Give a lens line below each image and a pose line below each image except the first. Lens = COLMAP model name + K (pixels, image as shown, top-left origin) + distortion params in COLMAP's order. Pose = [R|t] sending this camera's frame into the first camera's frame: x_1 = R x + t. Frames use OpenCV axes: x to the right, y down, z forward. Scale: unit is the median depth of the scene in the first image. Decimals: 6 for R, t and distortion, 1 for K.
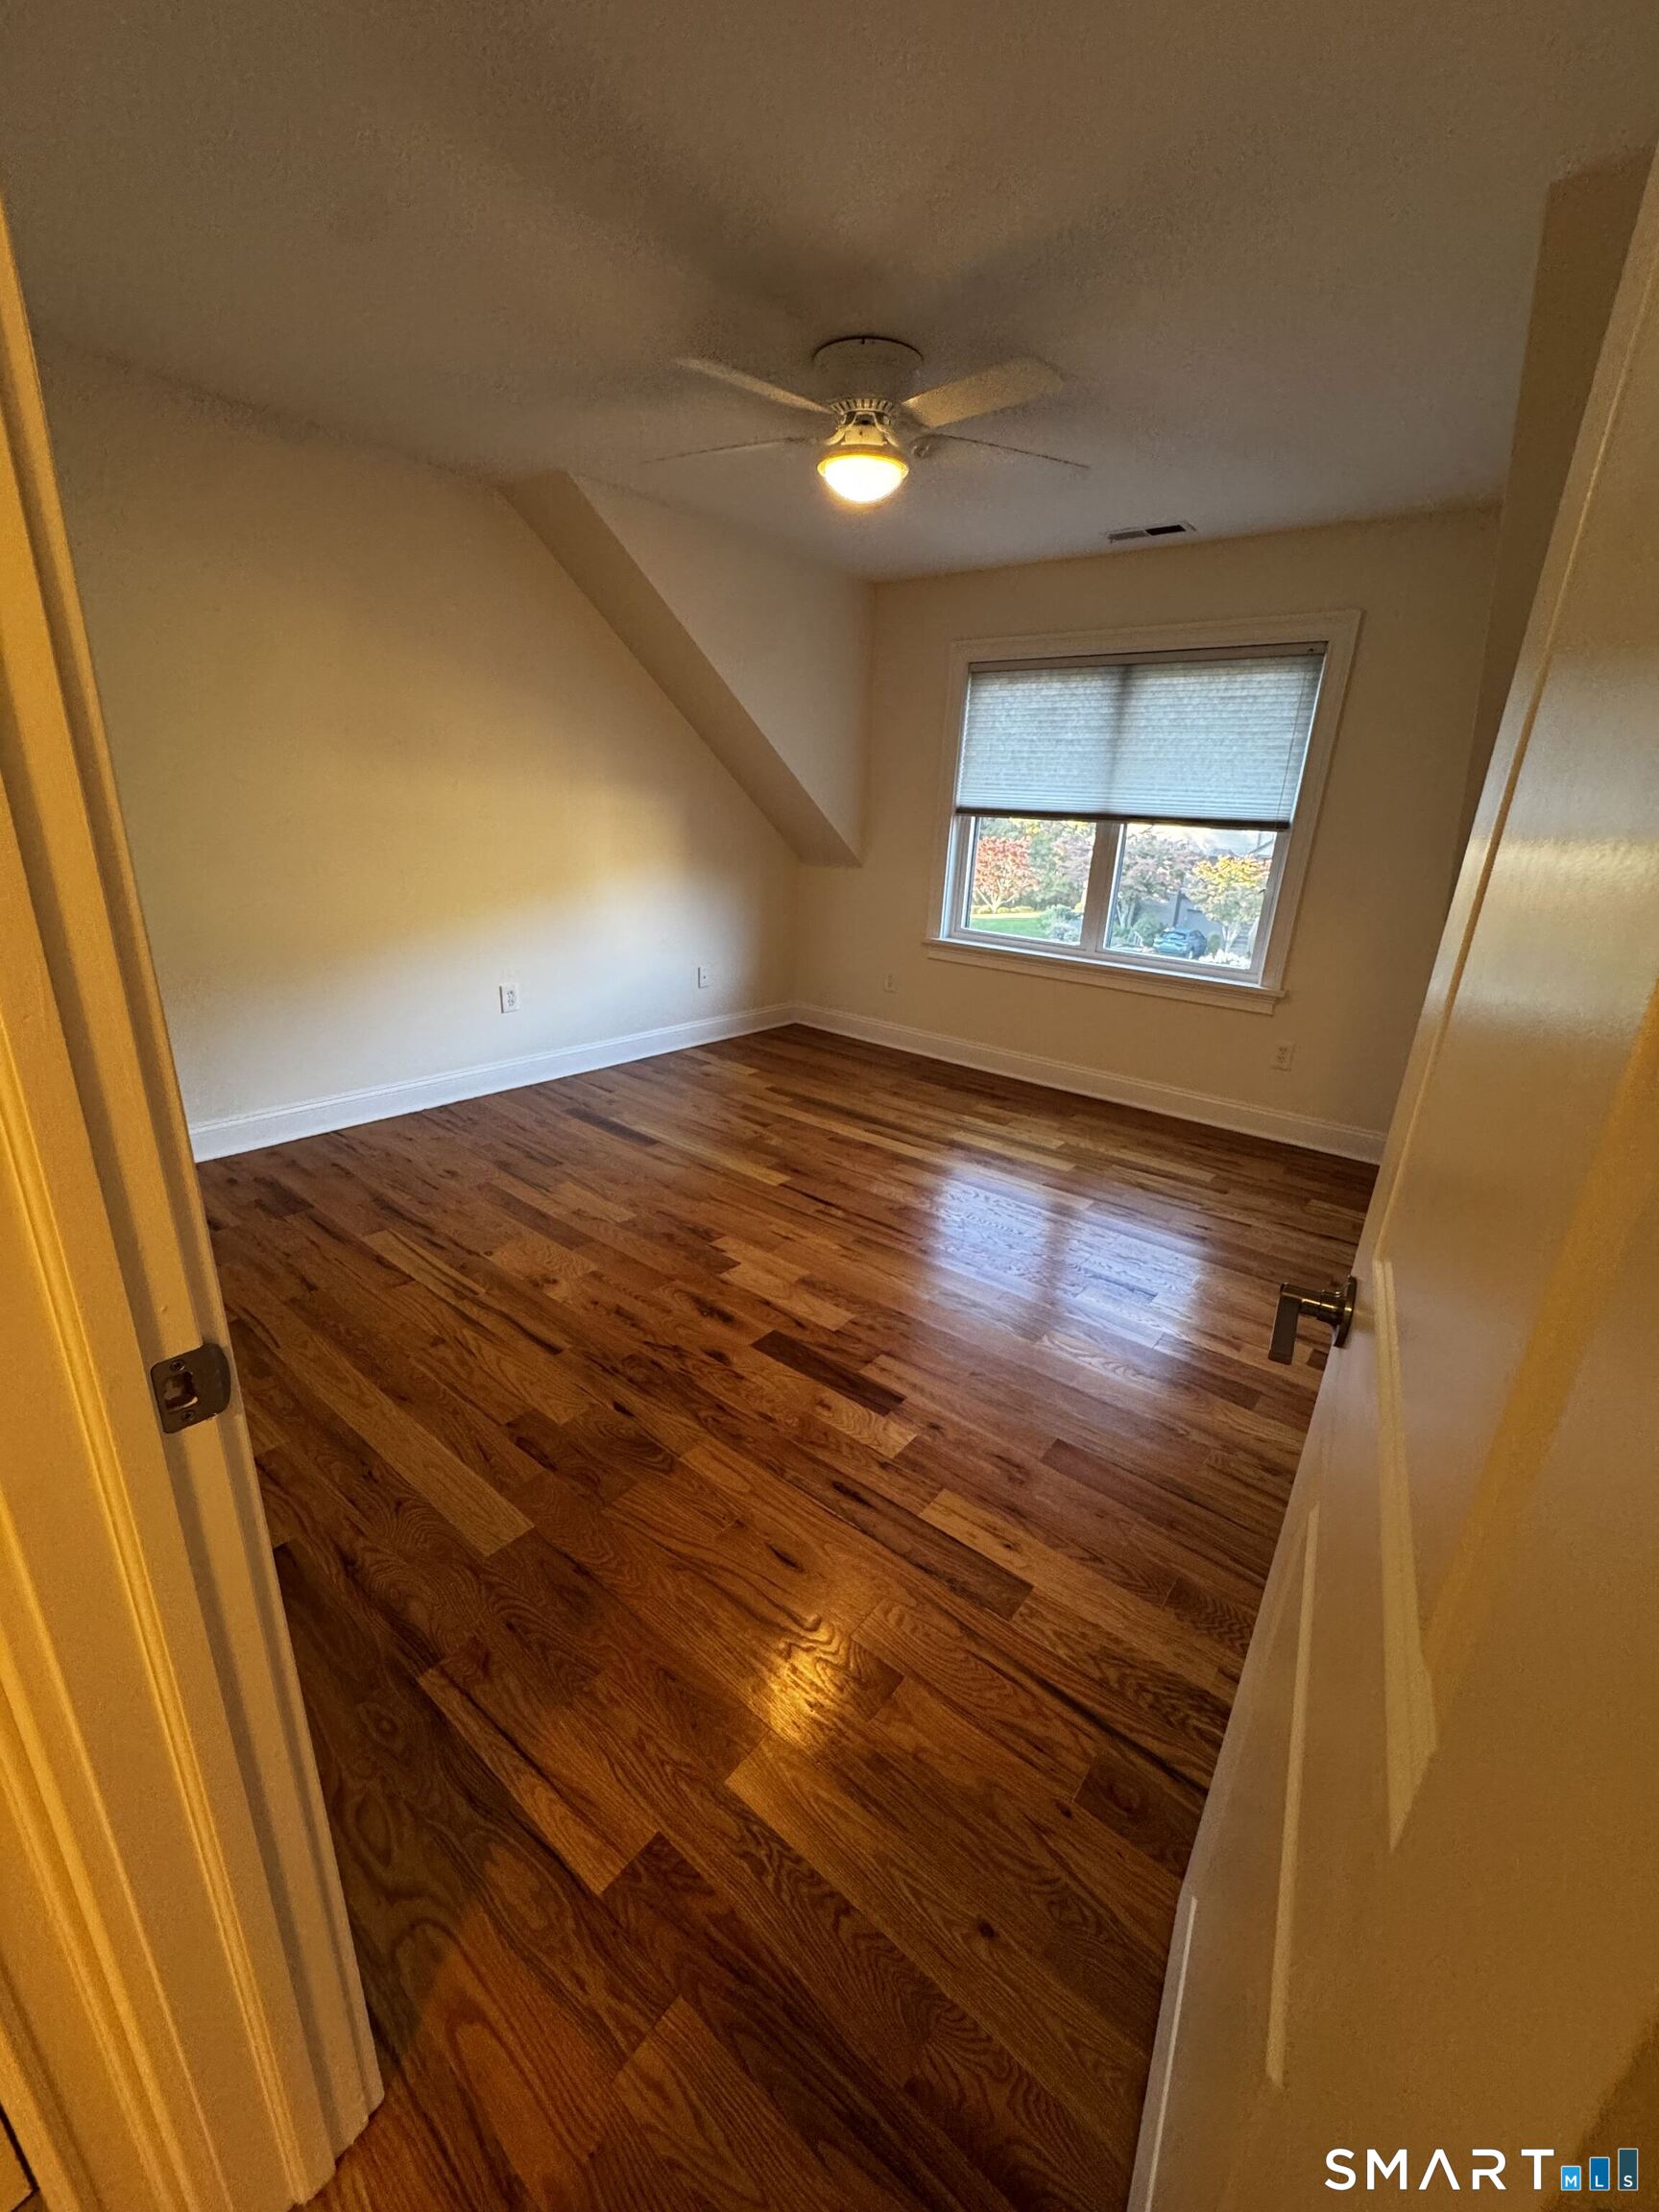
lens RADIAL K [[882.6, 0, 832.5], [0, 882.6, 1107.7], [0, 0, 1]] dist [-0.000985, 0.000776]
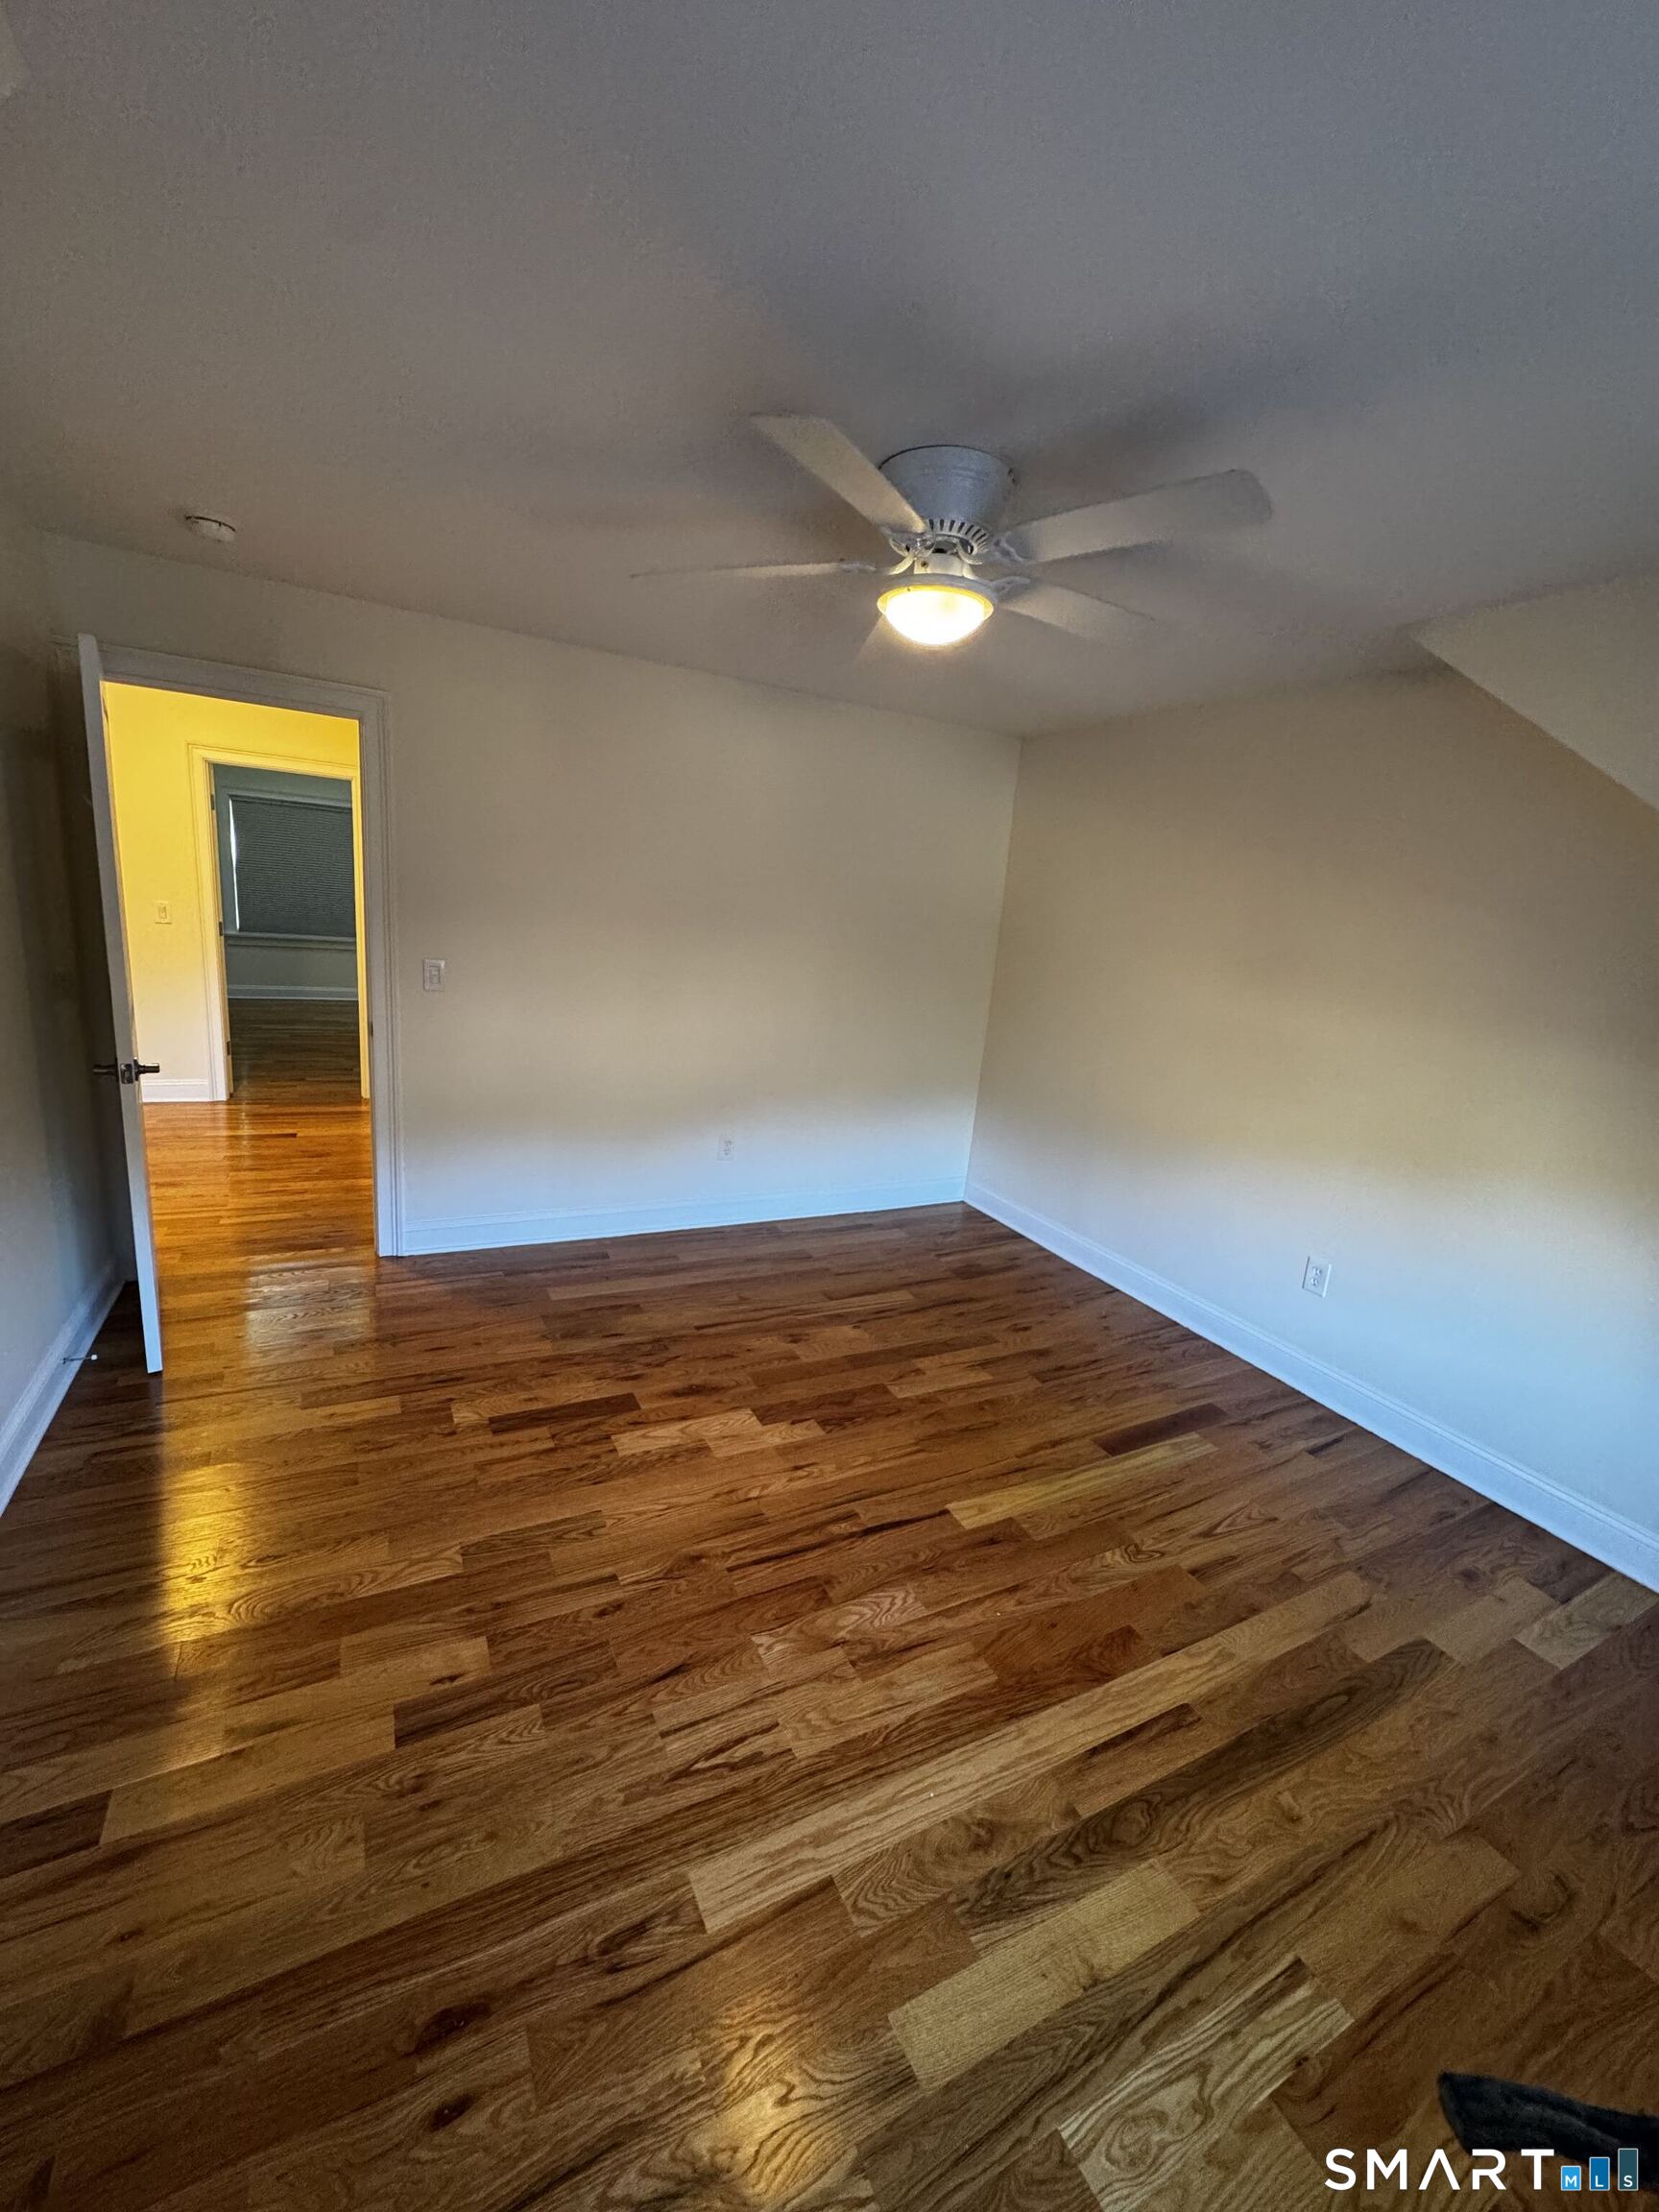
lens RADIAL K [[882.6, 0, 821.7], [0, 882.6, 1110.1], [0, 0, 1]] dist [-0.000985, 0.000776]
pose [[-0.399683, 0.127883, -0.907689, 0.851470], [-0.400605, 0.866282, 0.298447, -0.531978], [0.824481, 0.482909, -0.295008, 1.380011]]
